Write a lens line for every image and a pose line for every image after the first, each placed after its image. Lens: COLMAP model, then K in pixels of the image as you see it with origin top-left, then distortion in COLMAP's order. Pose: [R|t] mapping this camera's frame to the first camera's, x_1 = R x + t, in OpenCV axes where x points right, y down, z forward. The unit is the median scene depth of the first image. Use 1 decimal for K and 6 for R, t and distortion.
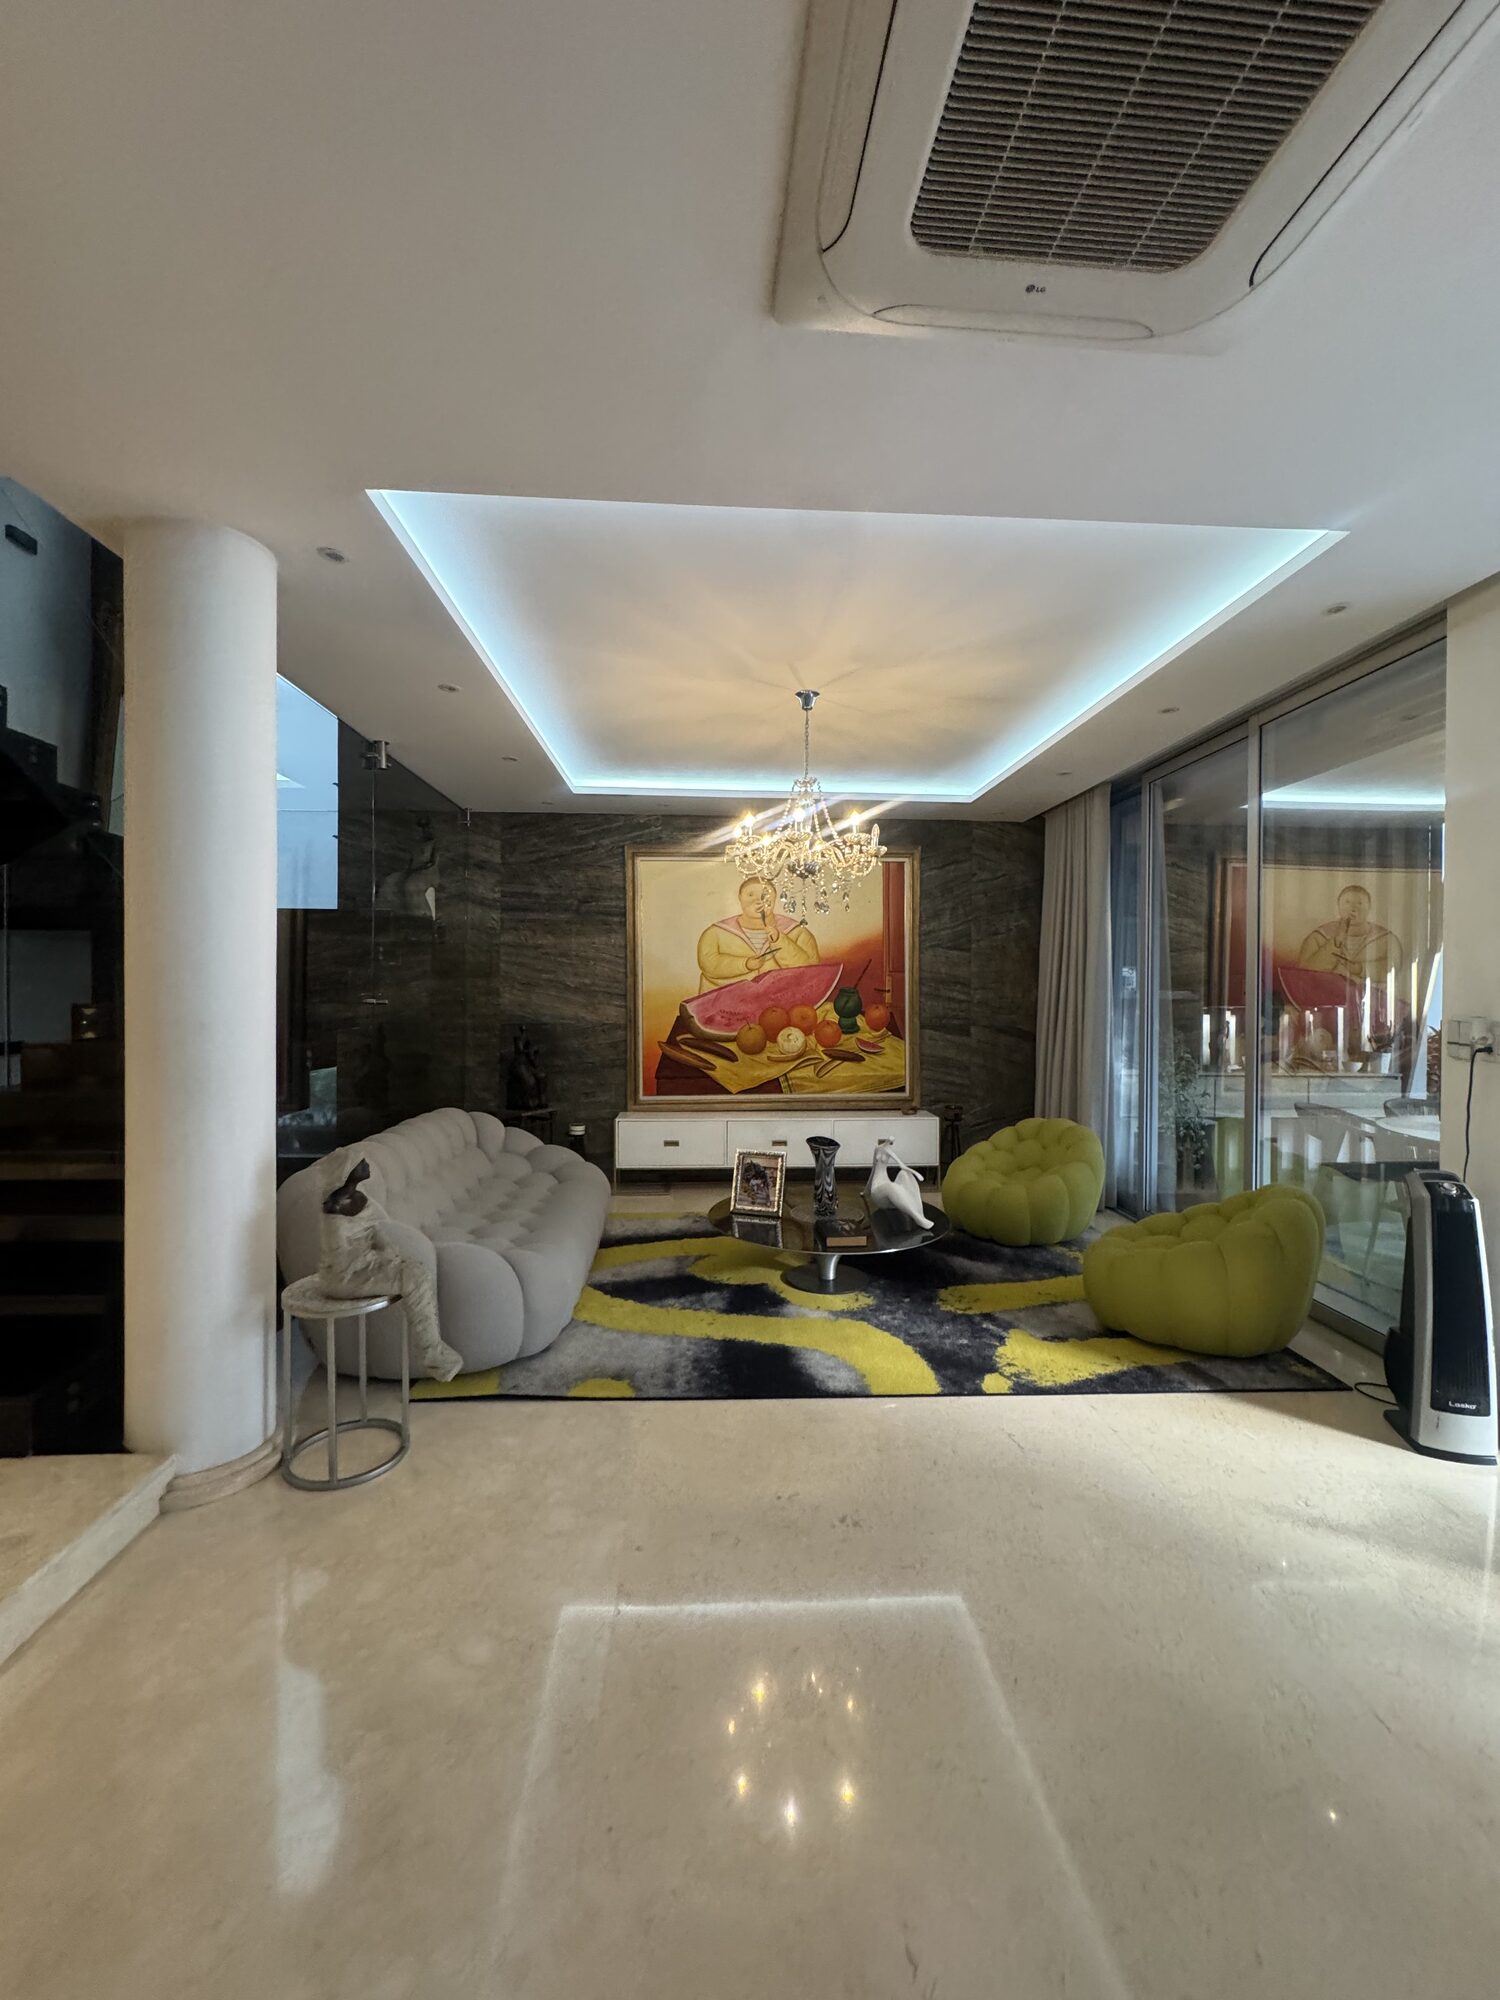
lens RADIAL K [[801.7, 0, 751.9], [0, 801.7, 998.4], [0, 0, 1]] dist [-0.003363, -0.000042]
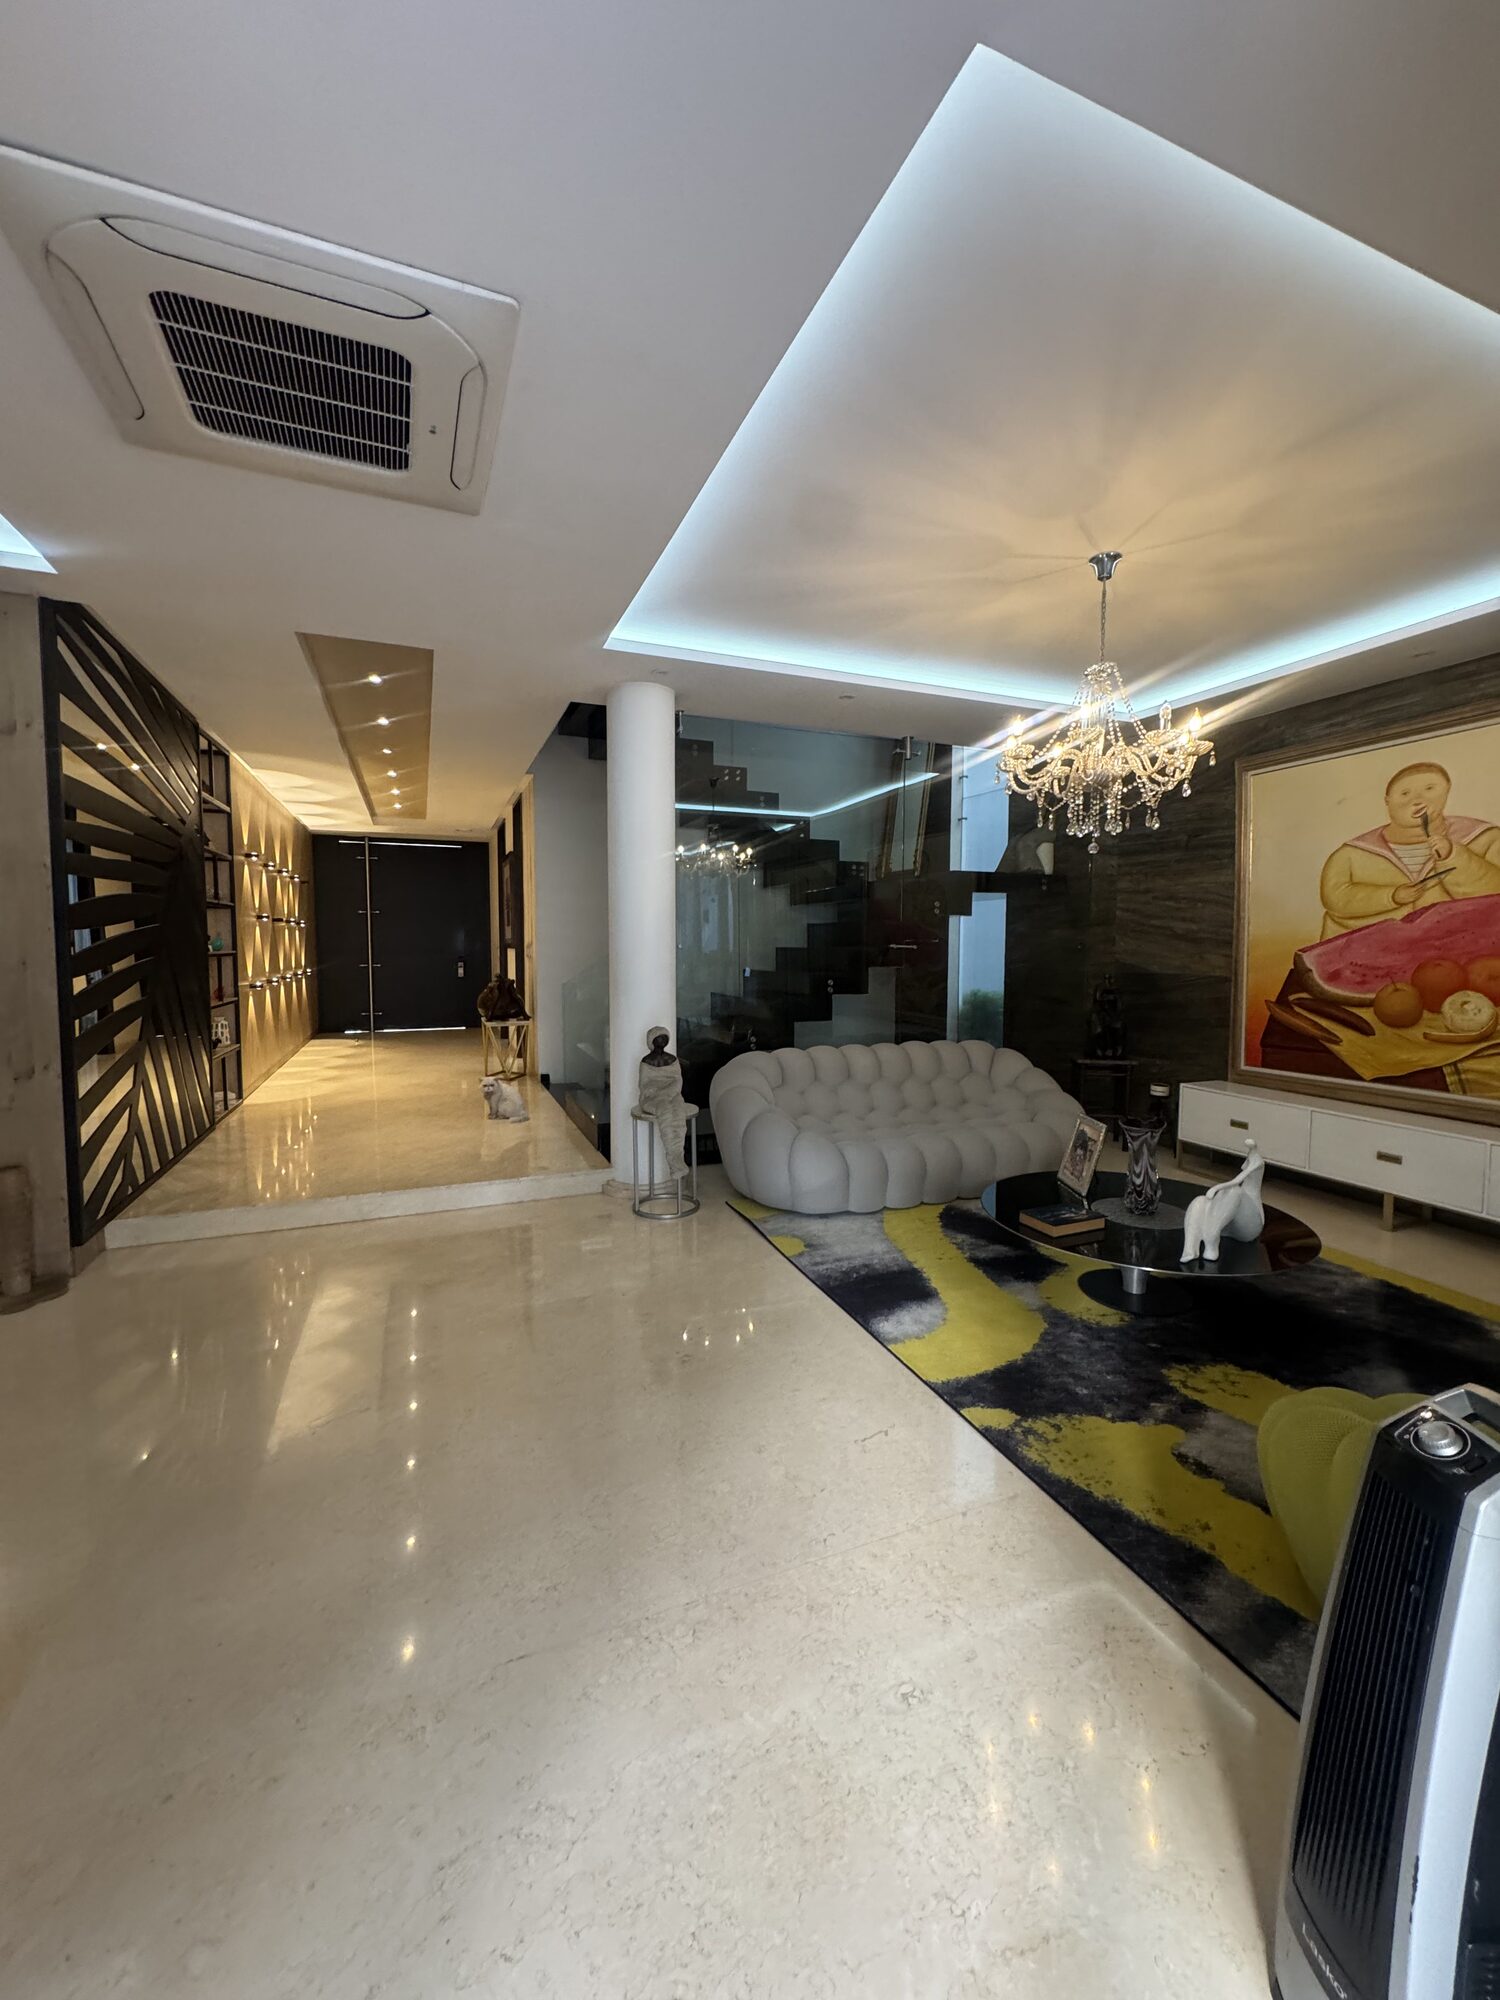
lens RADIAL K [[801.7, 0, 750.9], [0, 801.7, 1002.7], [0, 0, 1]] dist [-0.003363, -0.000042]
pose [[0.325457, 0.064877, -0.943329, 0.474348], [-0.008501, 0.997804, 0.065691, 0.008276], [0.945519, -0.013360, 0.325294, 0.257438]]
